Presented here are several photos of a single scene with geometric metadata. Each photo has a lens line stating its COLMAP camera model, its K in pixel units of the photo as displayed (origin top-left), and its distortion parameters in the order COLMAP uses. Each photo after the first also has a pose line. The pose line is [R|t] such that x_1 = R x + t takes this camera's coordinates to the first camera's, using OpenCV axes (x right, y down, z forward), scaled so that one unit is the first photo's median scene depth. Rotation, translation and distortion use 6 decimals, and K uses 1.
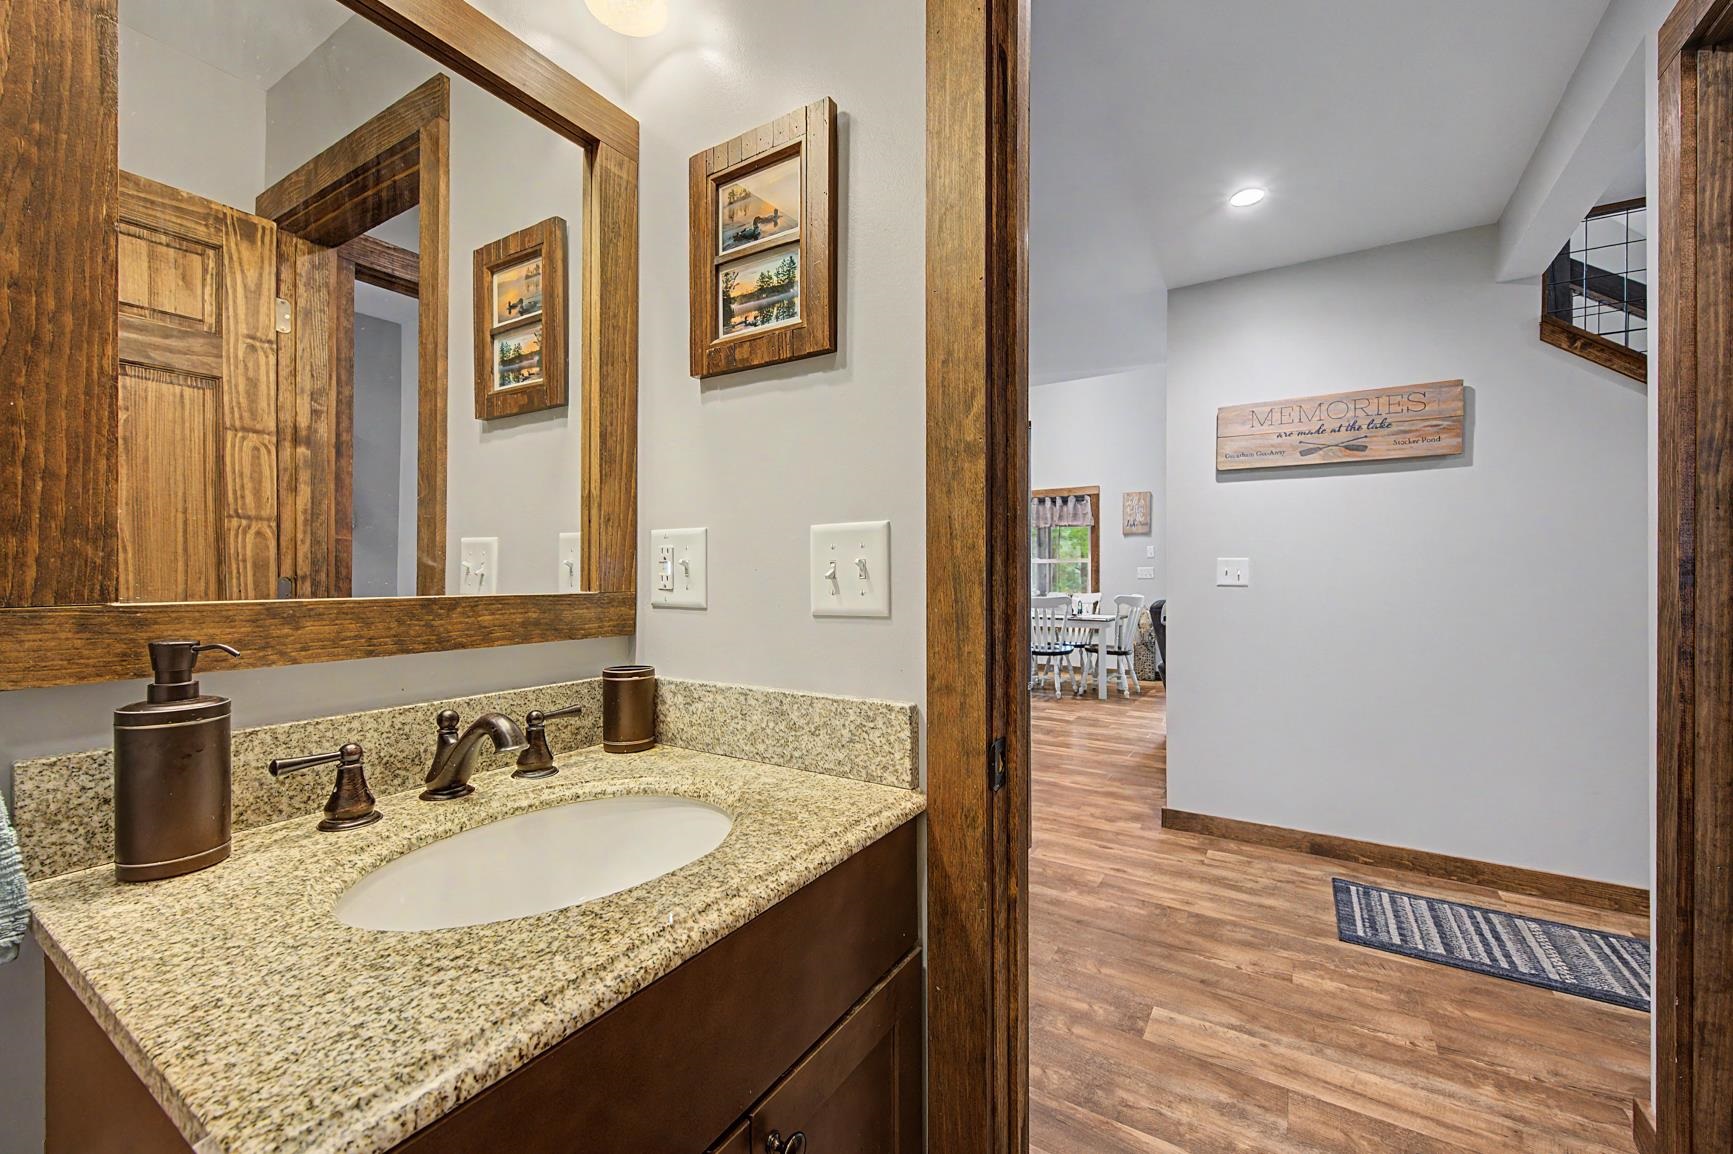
lens RADIAL K [[693.0, 0, 862.9], [0, 693.0, 577.1], [0, 0, 1]] dist [0.006519, -0.002022]
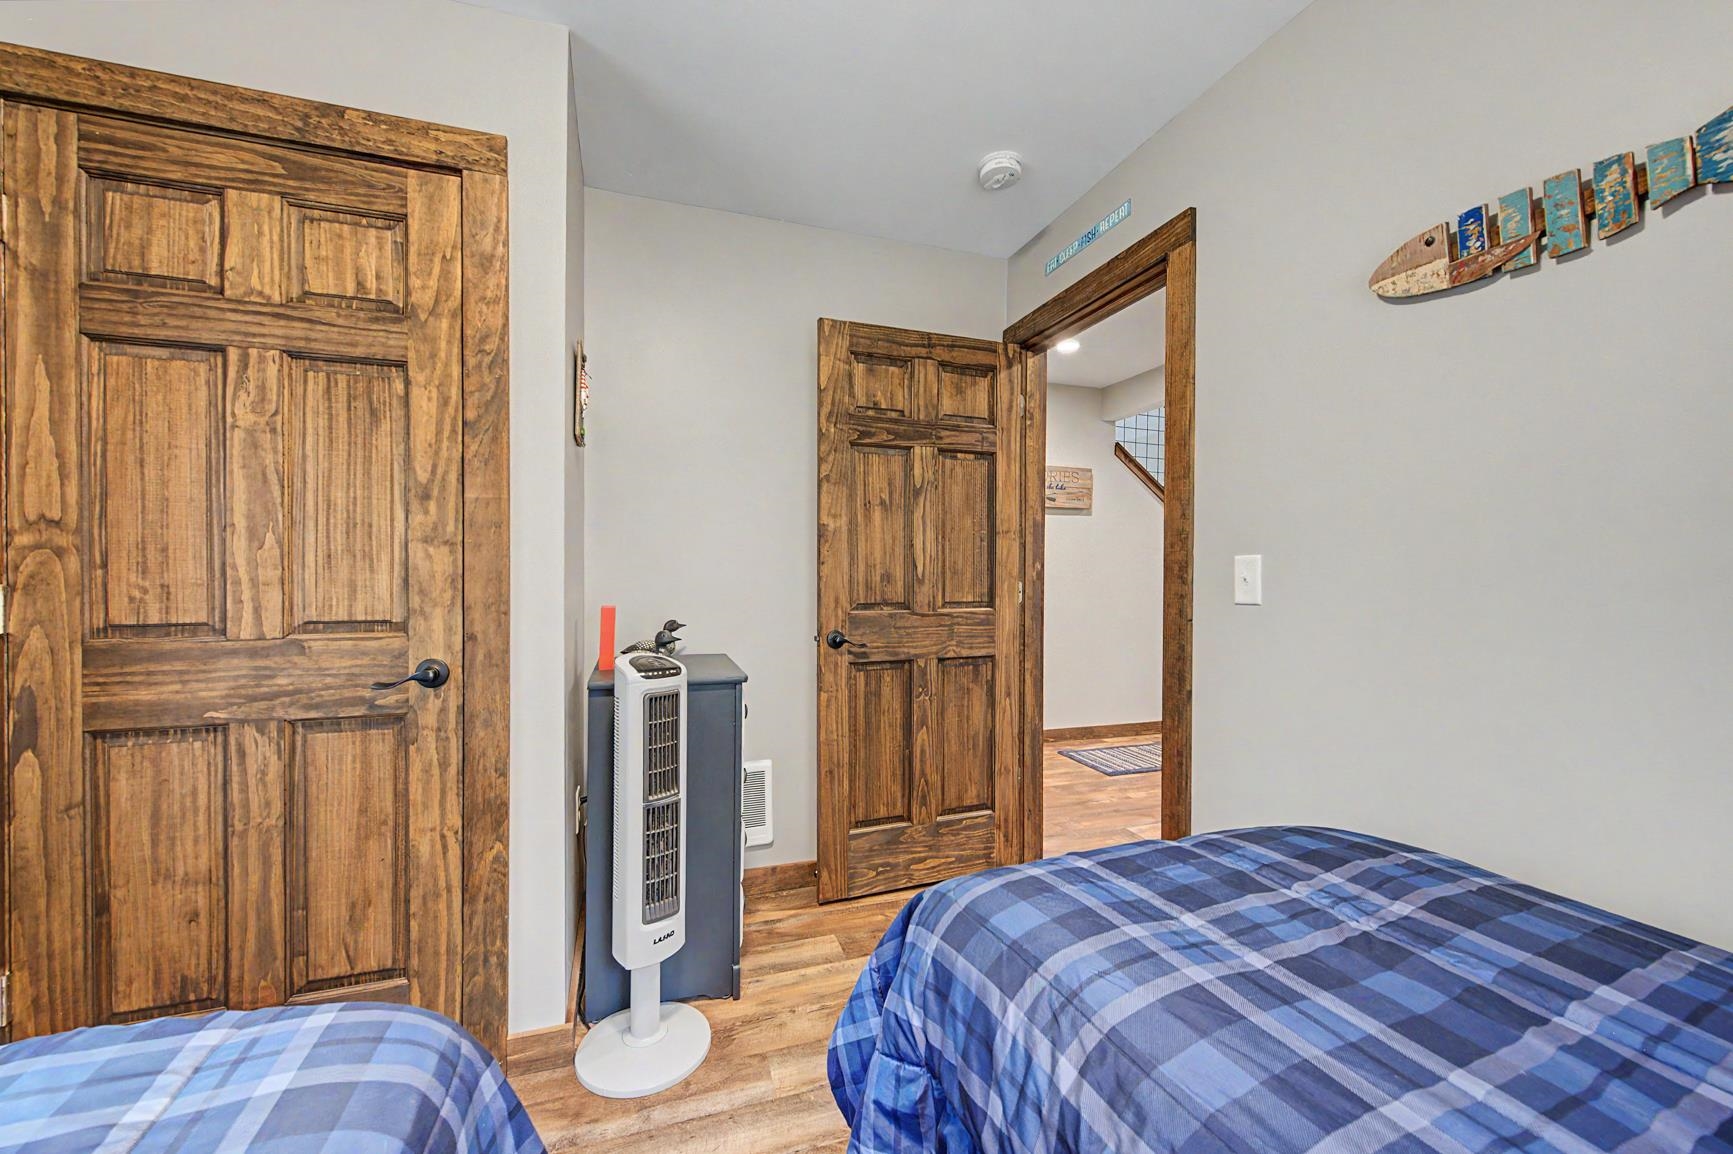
lens RADIAL K [[693.0, 0, 865.5], [0, 693.0, 579.3], [0, 0, 1]] dist [0.006519, -0.002022]
pose [[0.608160, -0.006668, 0.793787, -1.079583], [-0.005023, 0.999912, 0.012247, -0.010808], [-0.793799, -0.011435, 0.608073, 0.388985]]
